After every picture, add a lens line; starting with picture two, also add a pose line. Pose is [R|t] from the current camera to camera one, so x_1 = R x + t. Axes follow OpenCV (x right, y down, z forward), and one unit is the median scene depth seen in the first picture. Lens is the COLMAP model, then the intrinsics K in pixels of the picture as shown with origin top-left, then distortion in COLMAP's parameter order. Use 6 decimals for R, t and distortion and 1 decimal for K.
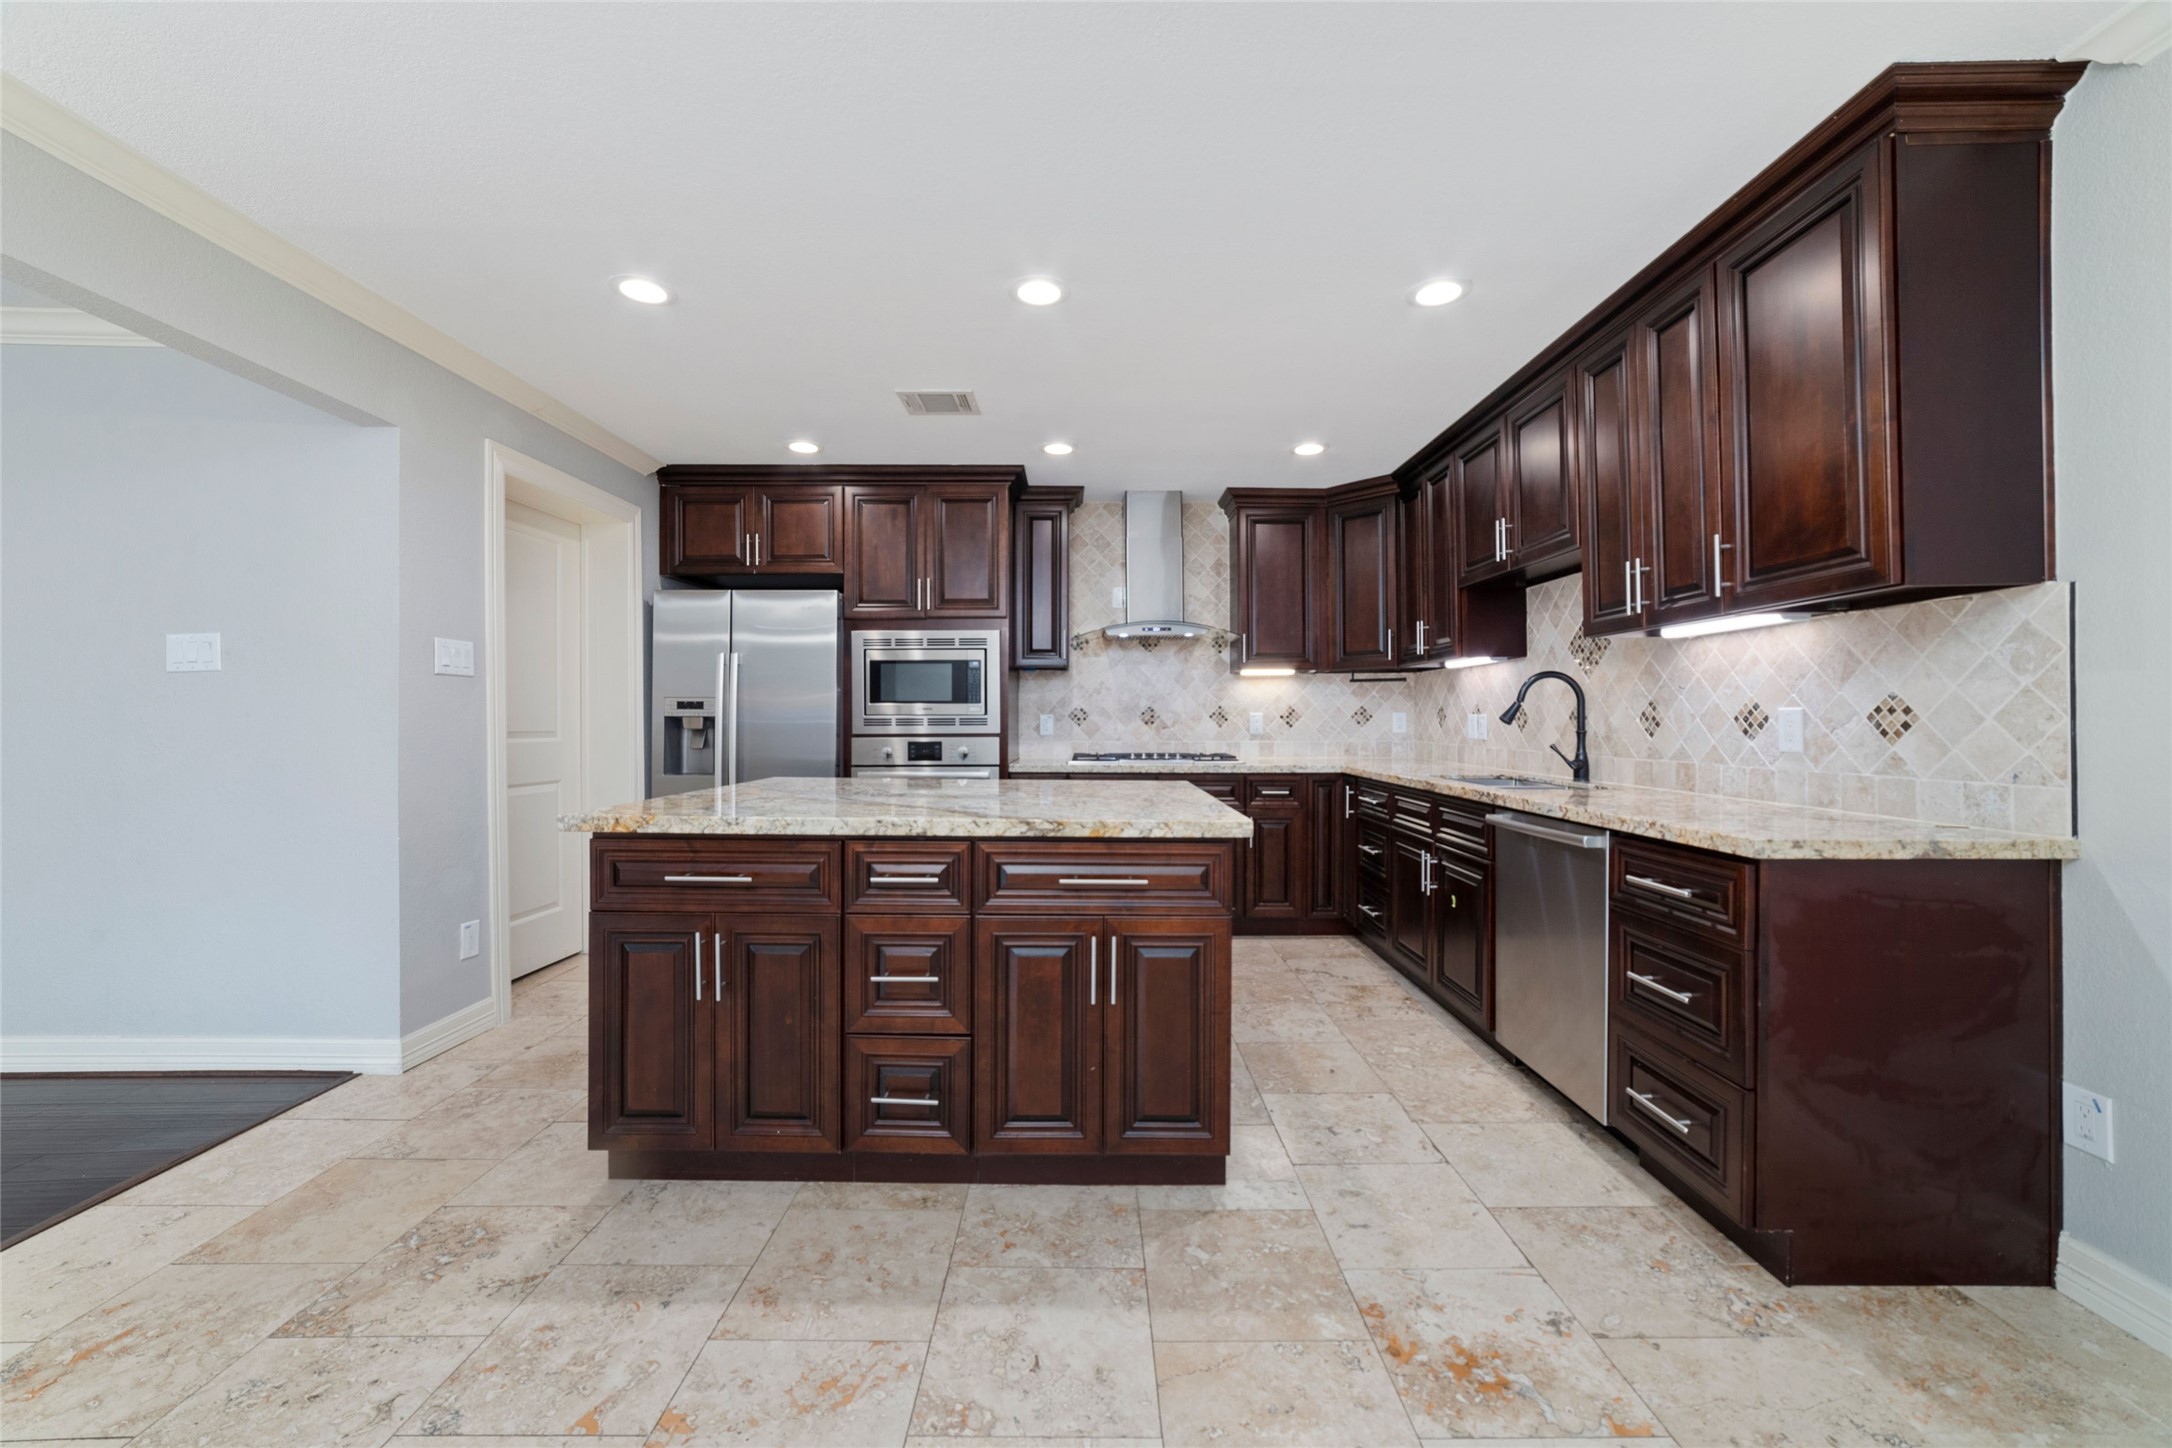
lens RADIAL K [[835.6, 0, 1086.0], [0, 835.6, 724.0], [0, 0, 1]] dist [-0.021461, 0.008155]
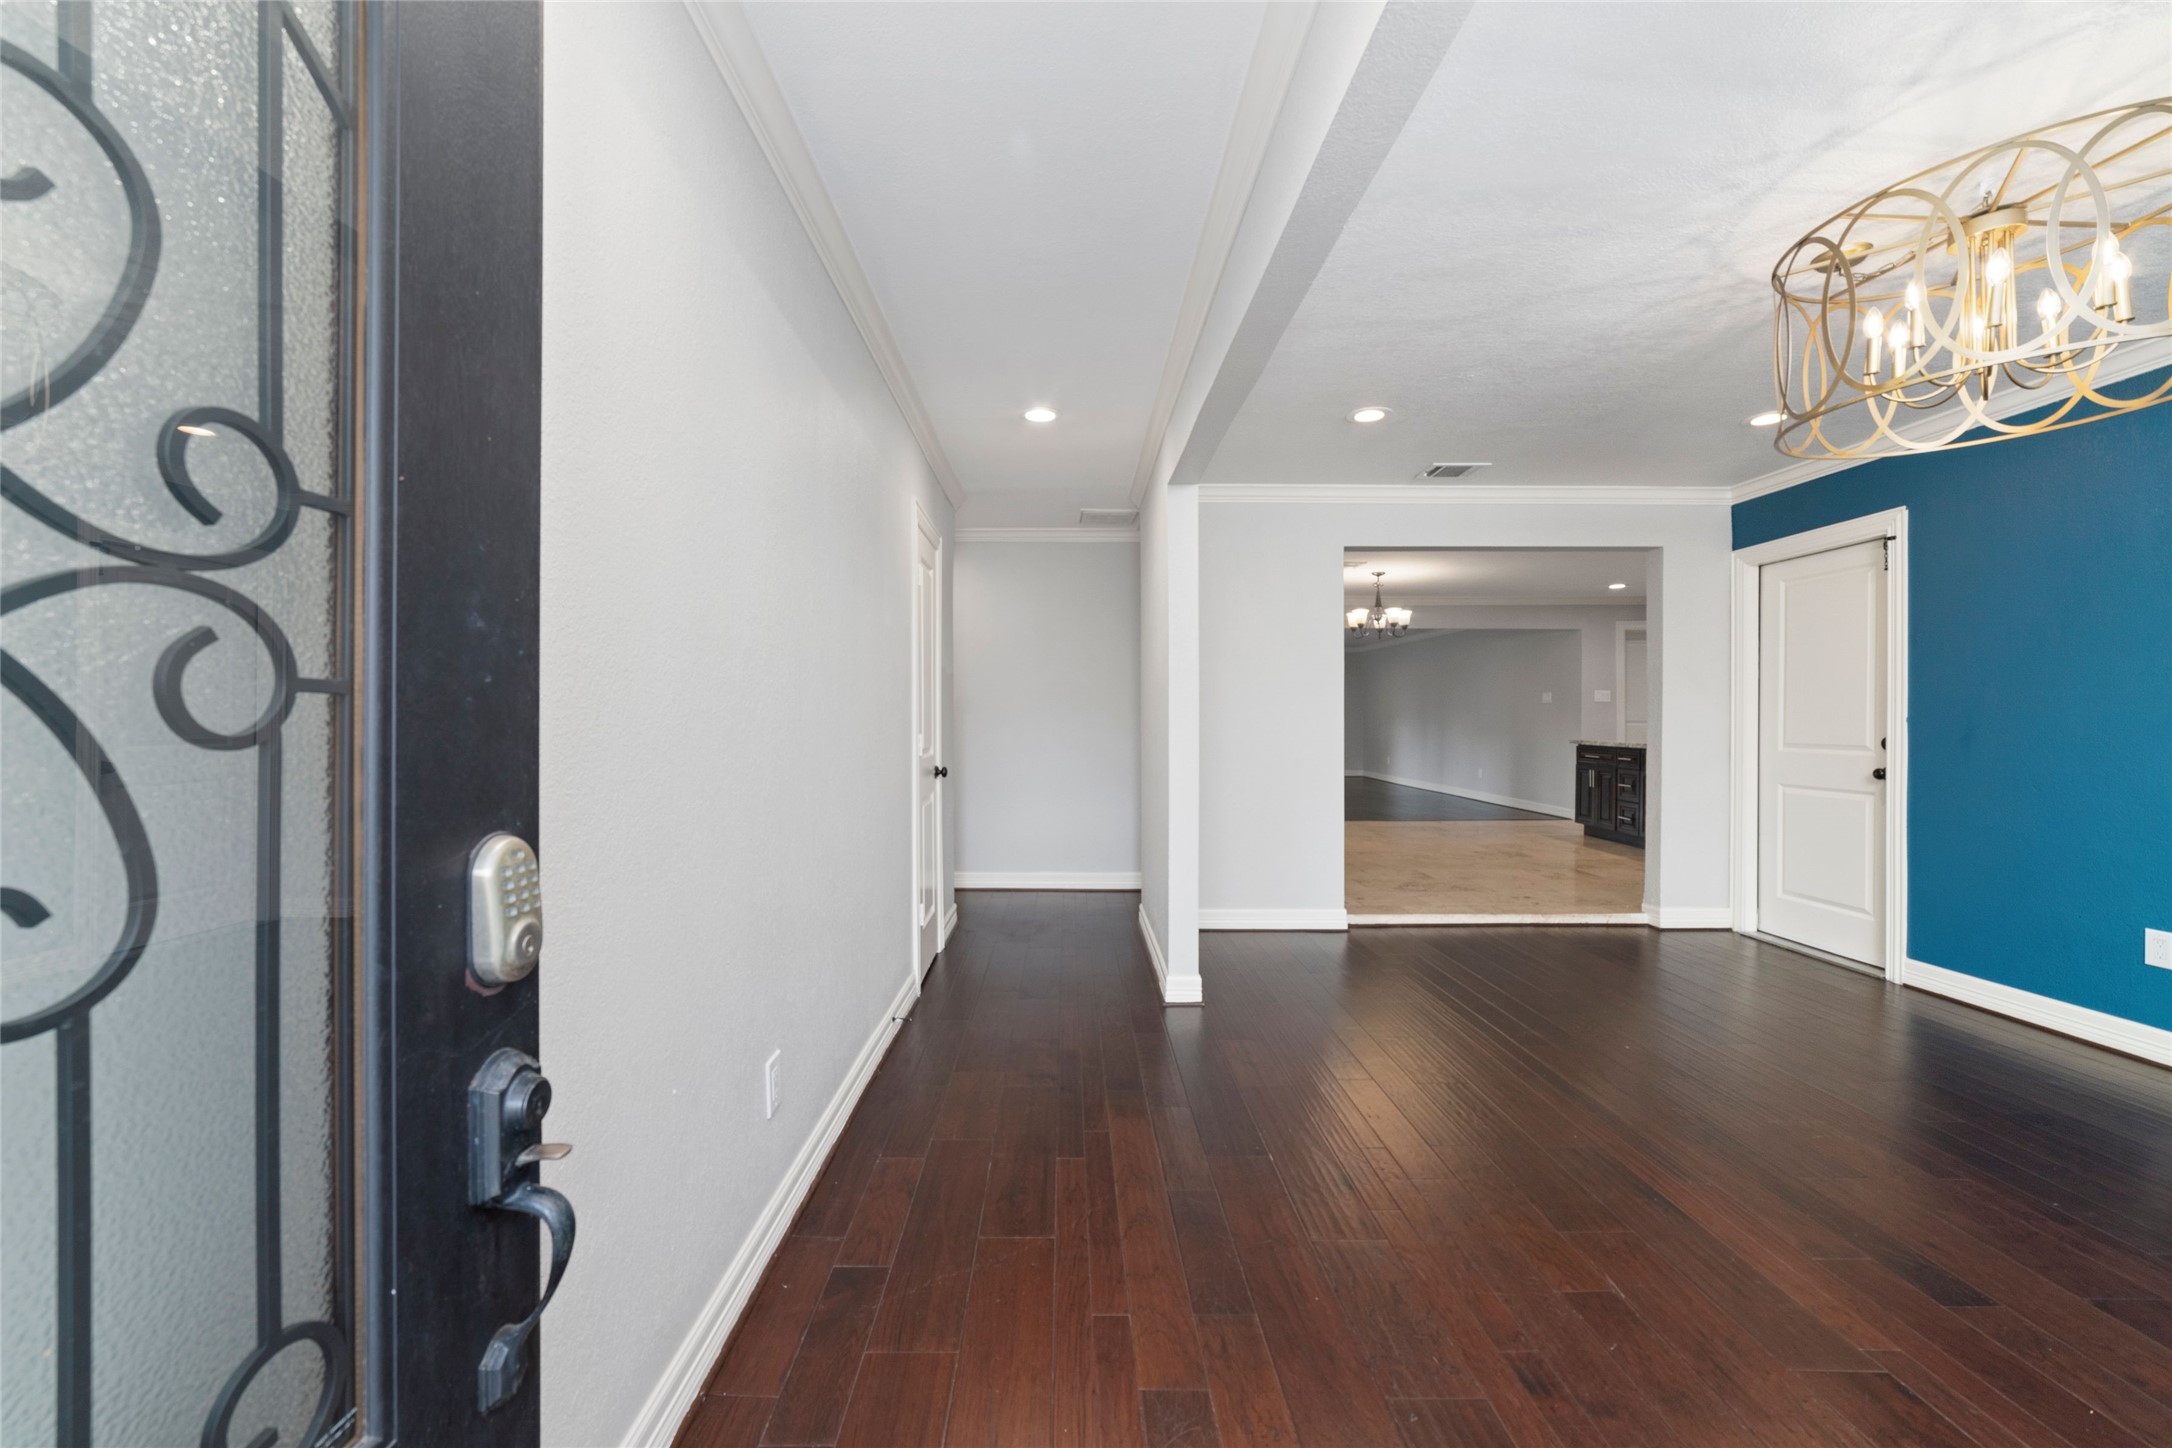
lens RADIAL K [[850.8, 0, 1086.0], [0, 850.8, 724.0], [0, 0, 1]] dist [0.000303, -0.000008]
pose [[0.023062, 0.004770, -0.999723, 2.412164], [-0.006678, 0.999967, 0.004617, 0.020761], [0.999712, 0.006570, 0.023093, -1.026650]]
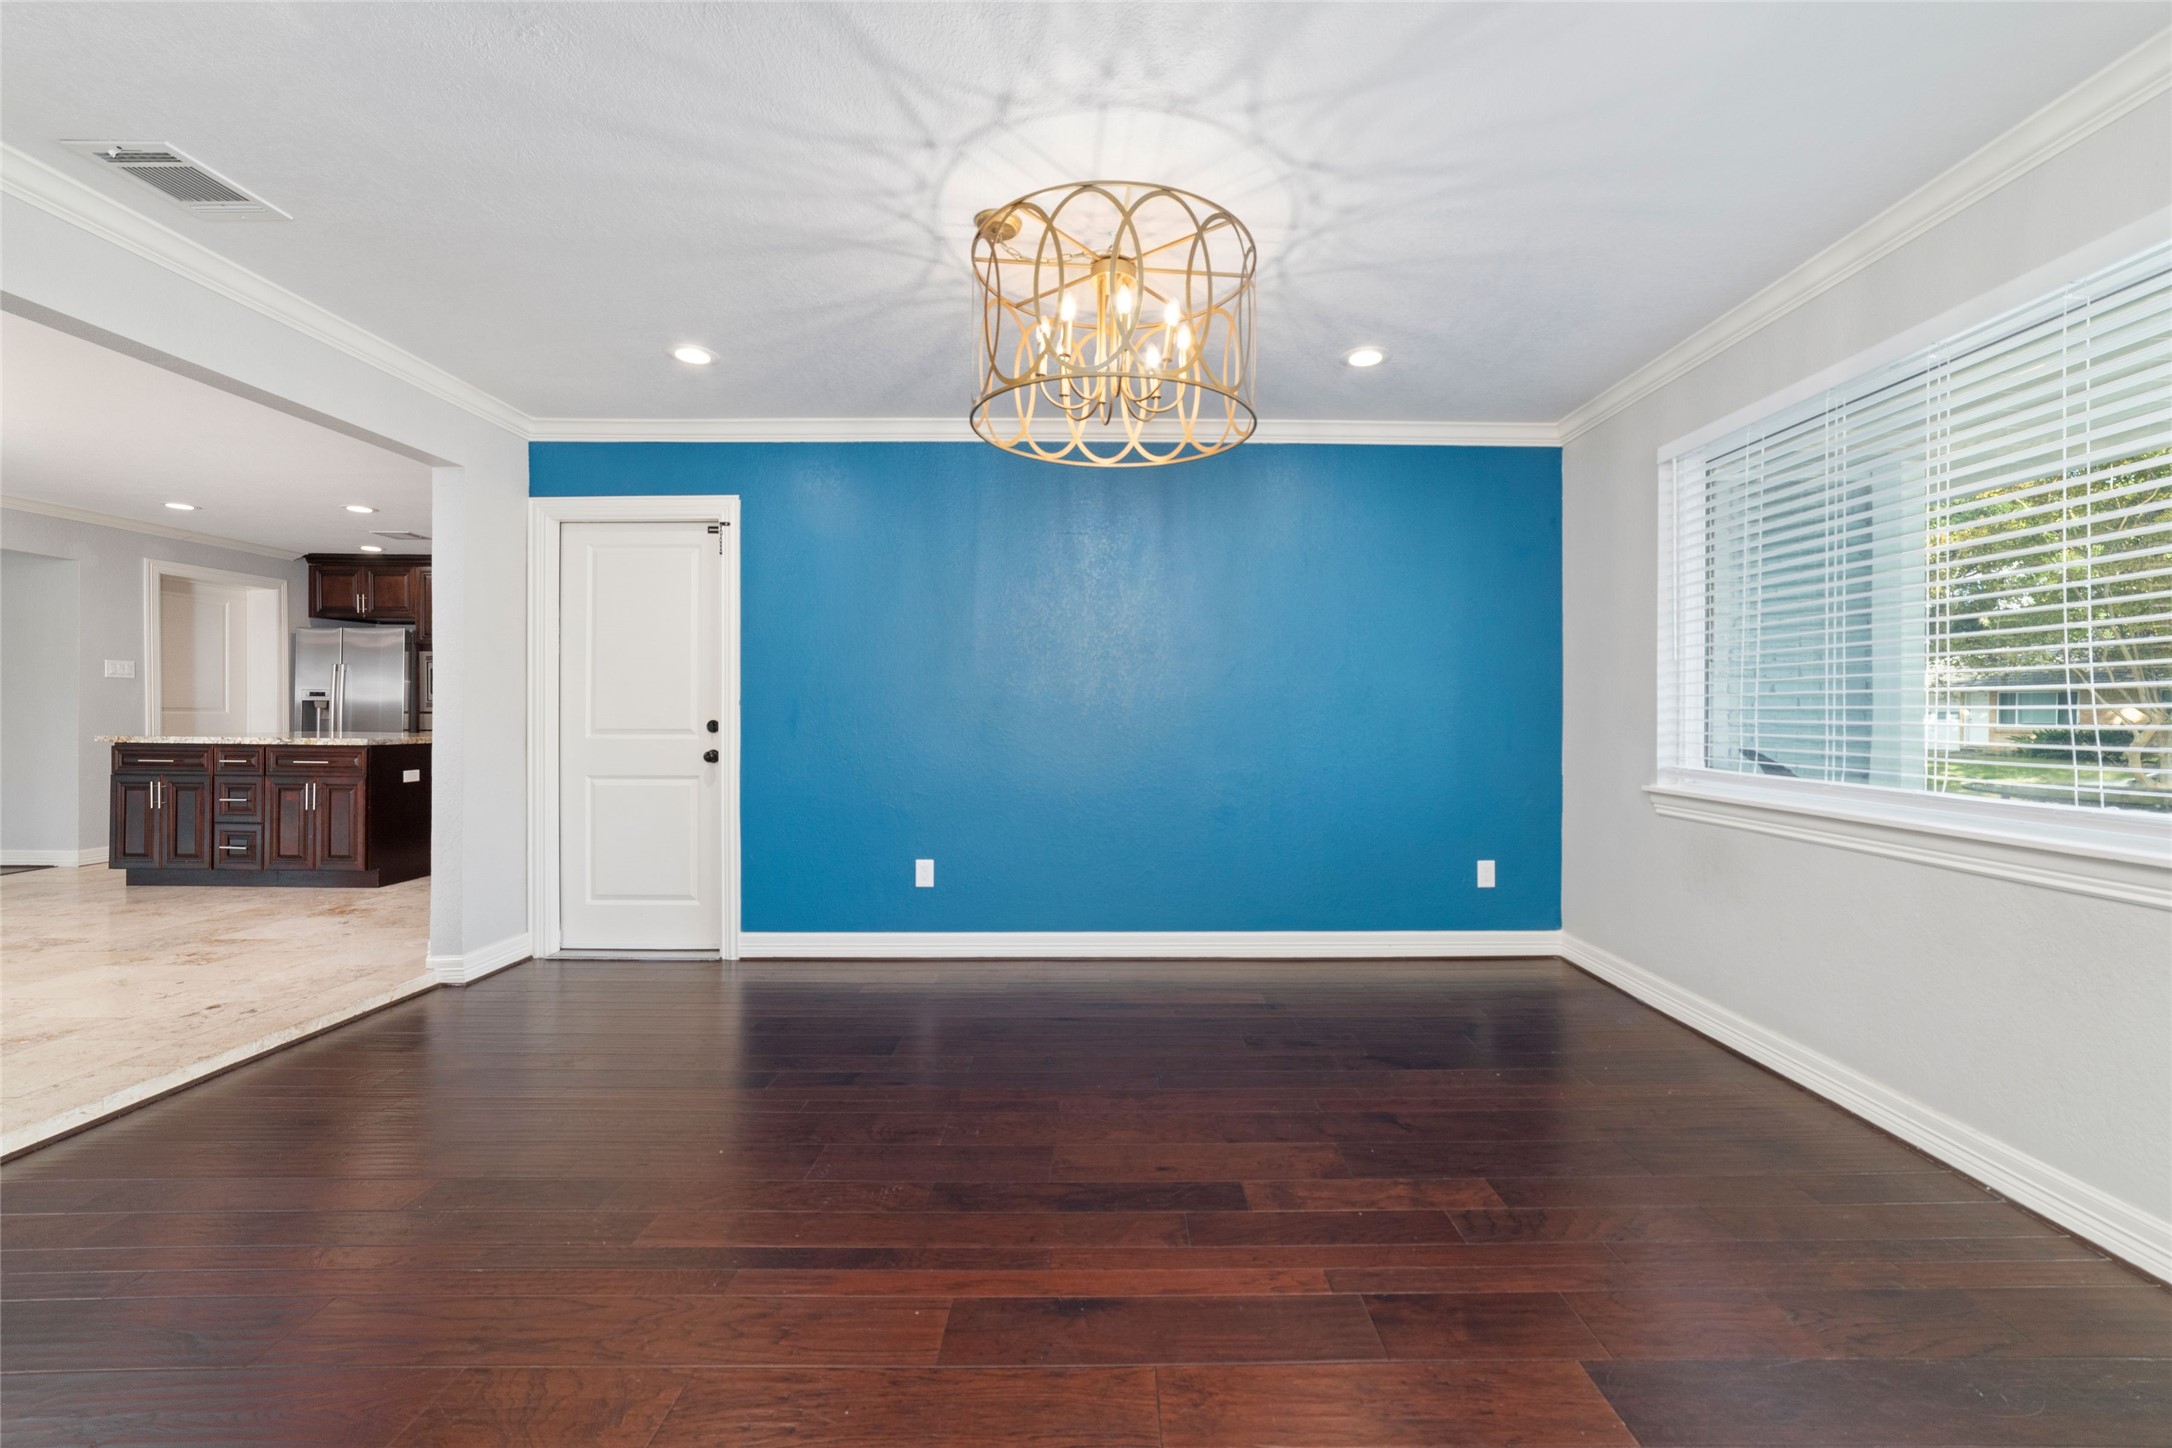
lens RADIAL K [[842.9, 0, 1111.8], [0, 842.9, 721.8], [0, 0, 1]] dist [-0.021618, 0.008441]
pose [[0.999954, 0.000860, 0.009573, 1.671056], [-0.000906, 0.999988, 0.004863, 0.035781], [-0.009569, -0.004872, 0.999942, -1.076359]]
